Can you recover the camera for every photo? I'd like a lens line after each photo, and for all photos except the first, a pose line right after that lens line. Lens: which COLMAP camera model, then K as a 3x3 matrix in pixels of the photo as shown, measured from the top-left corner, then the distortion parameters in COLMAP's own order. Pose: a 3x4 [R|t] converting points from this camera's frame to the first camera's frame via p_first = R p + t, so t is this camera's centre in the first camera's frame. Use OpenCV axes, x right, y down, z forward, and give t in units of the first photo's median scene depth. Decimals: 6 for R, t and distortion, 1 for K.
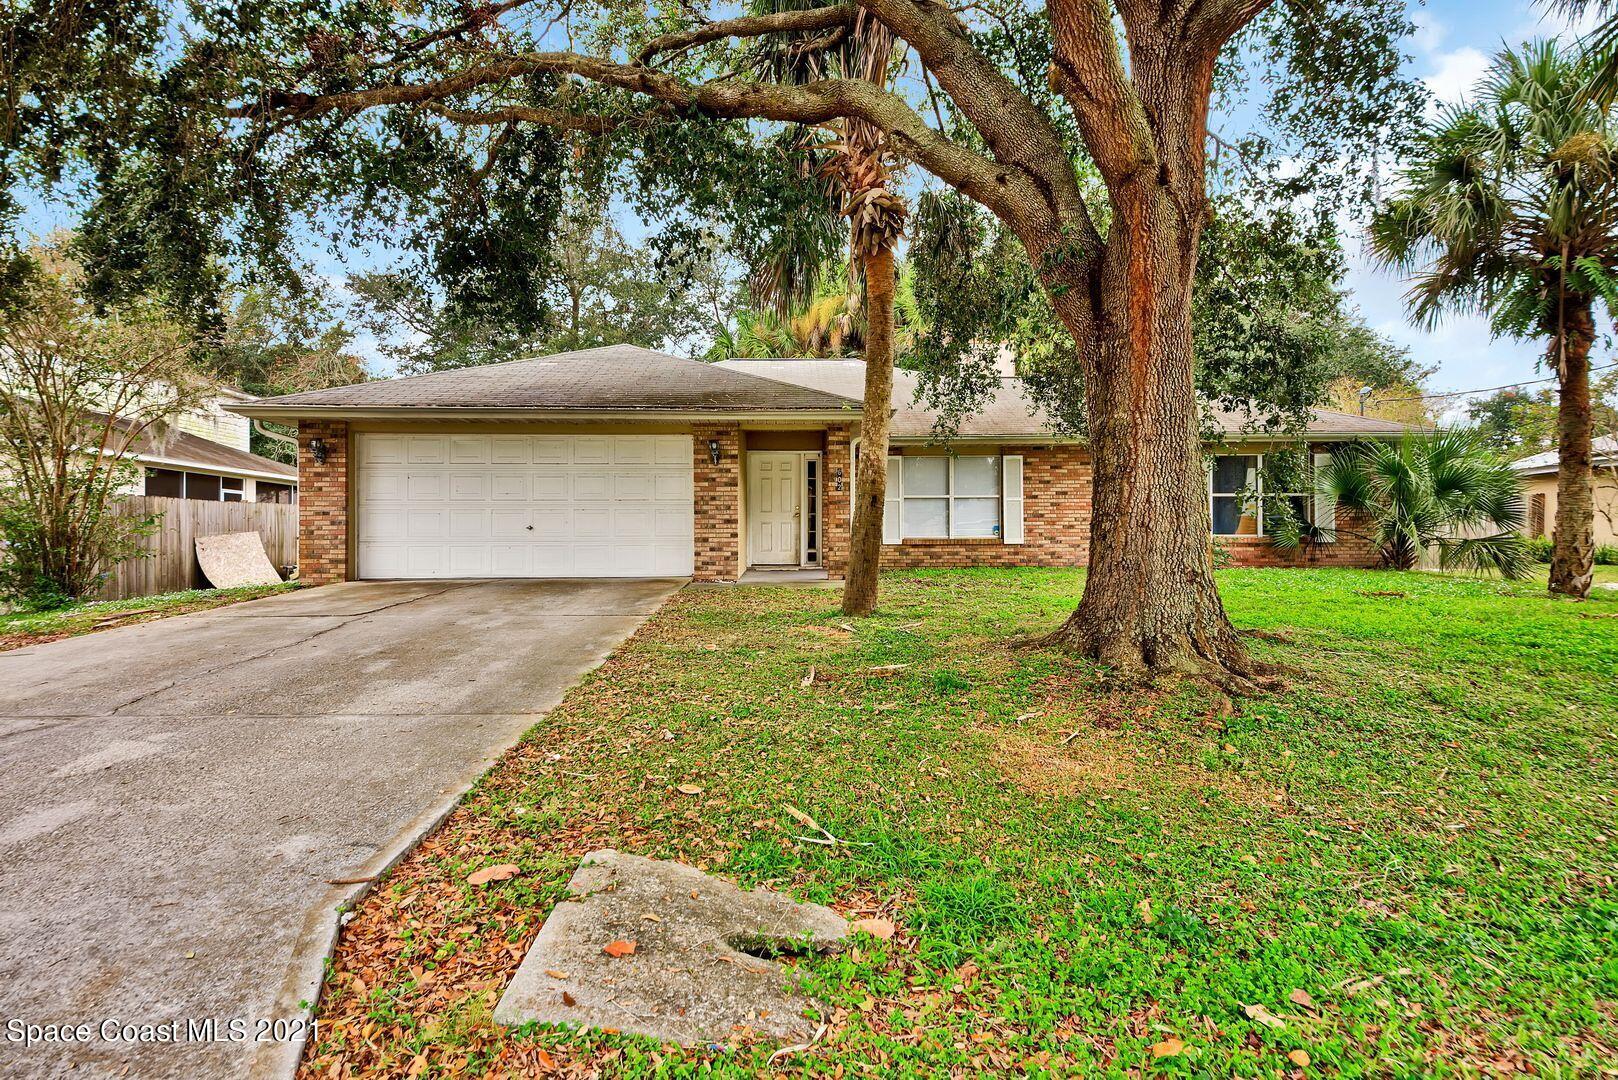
lens RADIAL K [[792.2, 0, 784.4], [0, 792.2, 544.0], [0, 0, 1]] dist [0.003307, -0.000056]
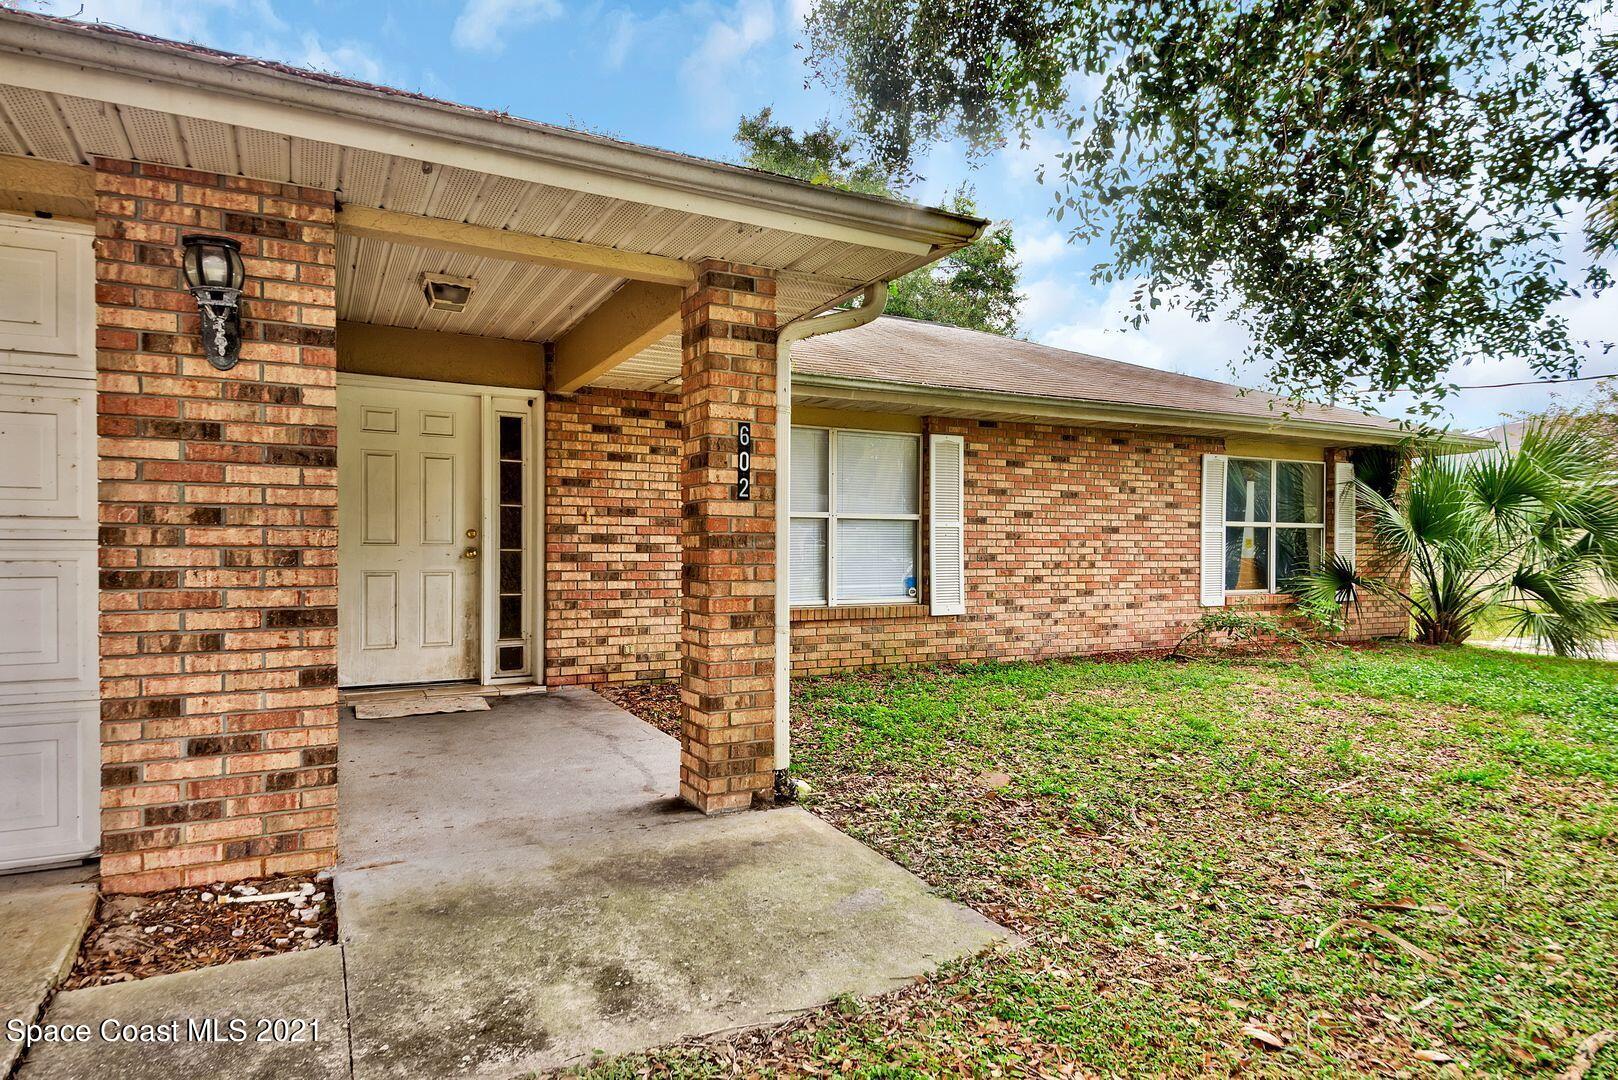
lens RADIAL K [[900.6, 0, 824.1], [0, 900.6, 559.3], [0, 0, 1]] dist [0.017472, -0.001138]
pose [[0.873851, 0.000373, 0.486194, -0.050113], [-0.002976, 0.999985, 0.004582, -0.037453], [-0.486185, -0.005451, 0.873839, 0.553379]]
